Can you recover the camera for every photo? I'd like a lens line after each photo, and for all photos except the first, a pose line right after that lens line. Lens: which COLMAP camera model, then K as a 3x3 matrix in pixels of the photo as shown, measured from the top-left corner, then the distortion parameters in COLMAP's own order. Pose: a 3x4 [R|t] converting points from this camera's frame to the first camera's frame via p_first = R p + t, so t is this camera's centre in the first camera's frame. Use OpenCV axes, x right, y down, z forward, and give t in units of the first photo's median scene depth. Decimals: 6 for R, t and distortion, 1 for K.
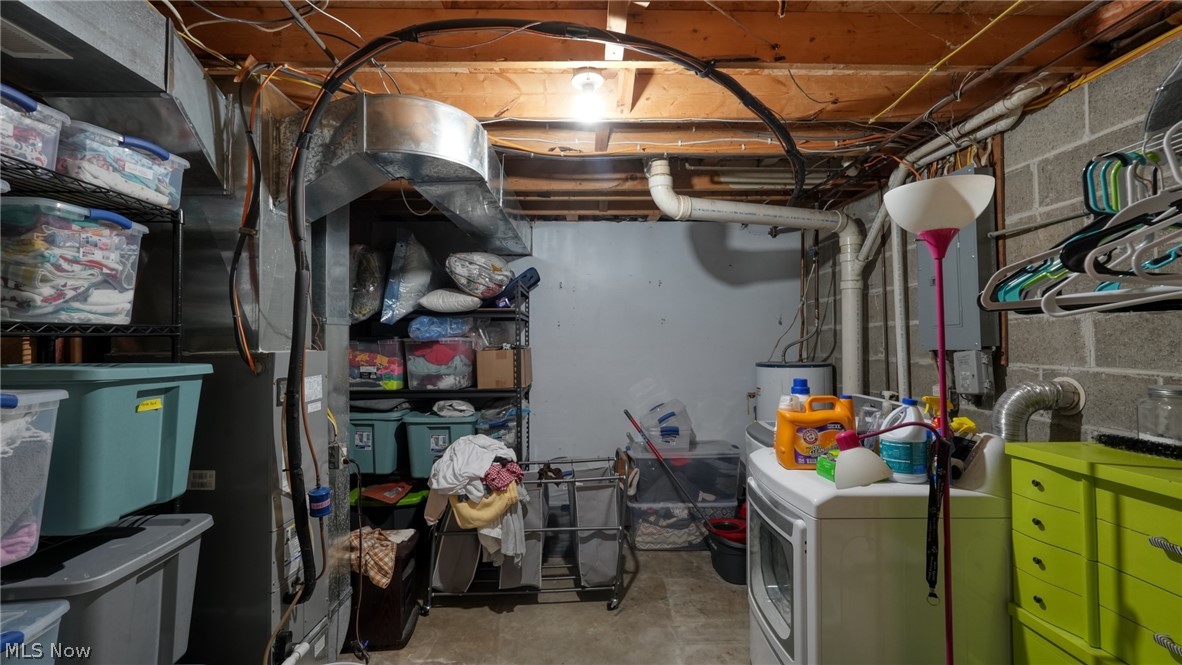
lens RADIAL K [[516.8, 0, 591.4], [0, 516.8, 330.9], [0, 0, 1]] dist [-0.019135, 0.008632]
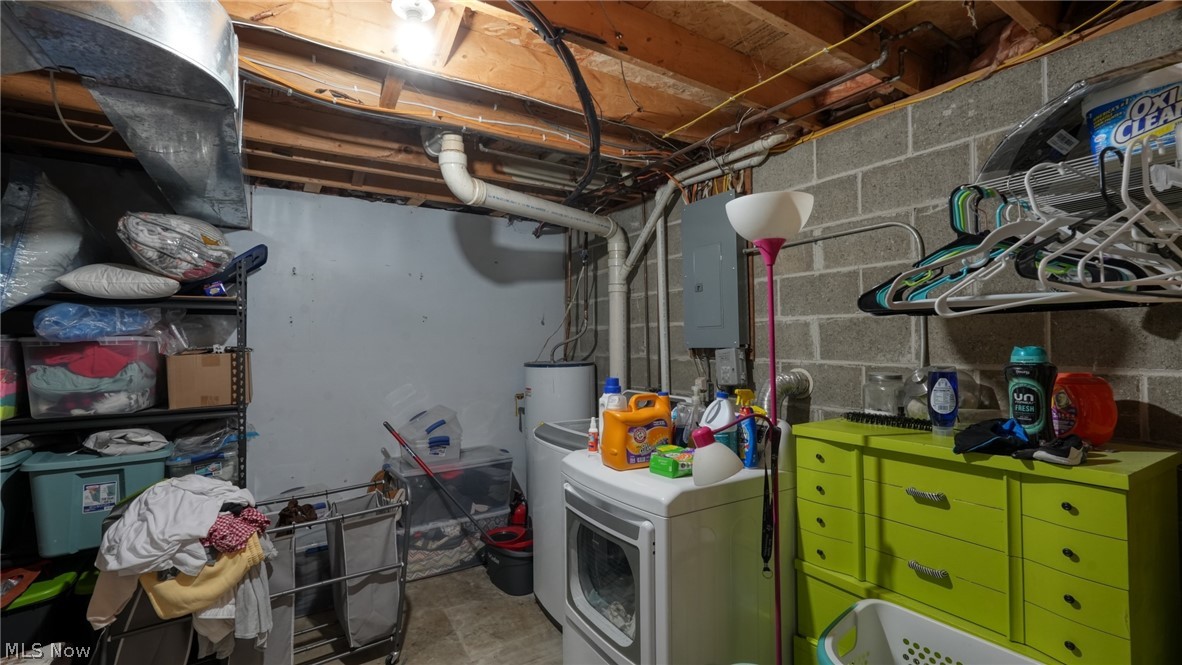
lens RADIAL K [[516.8, 0, 592.8], [0, 516.8, 331.8], [0, 0, 1]] dist [-0.019135, 0.008632]
pose [[0.851120, 0.007227, 0.524921, -0.127198], [-0.007254, 0.999972, -0.002004, 0.004656], [-0.524921, -0.002102, 0.851149, 0.136137]]
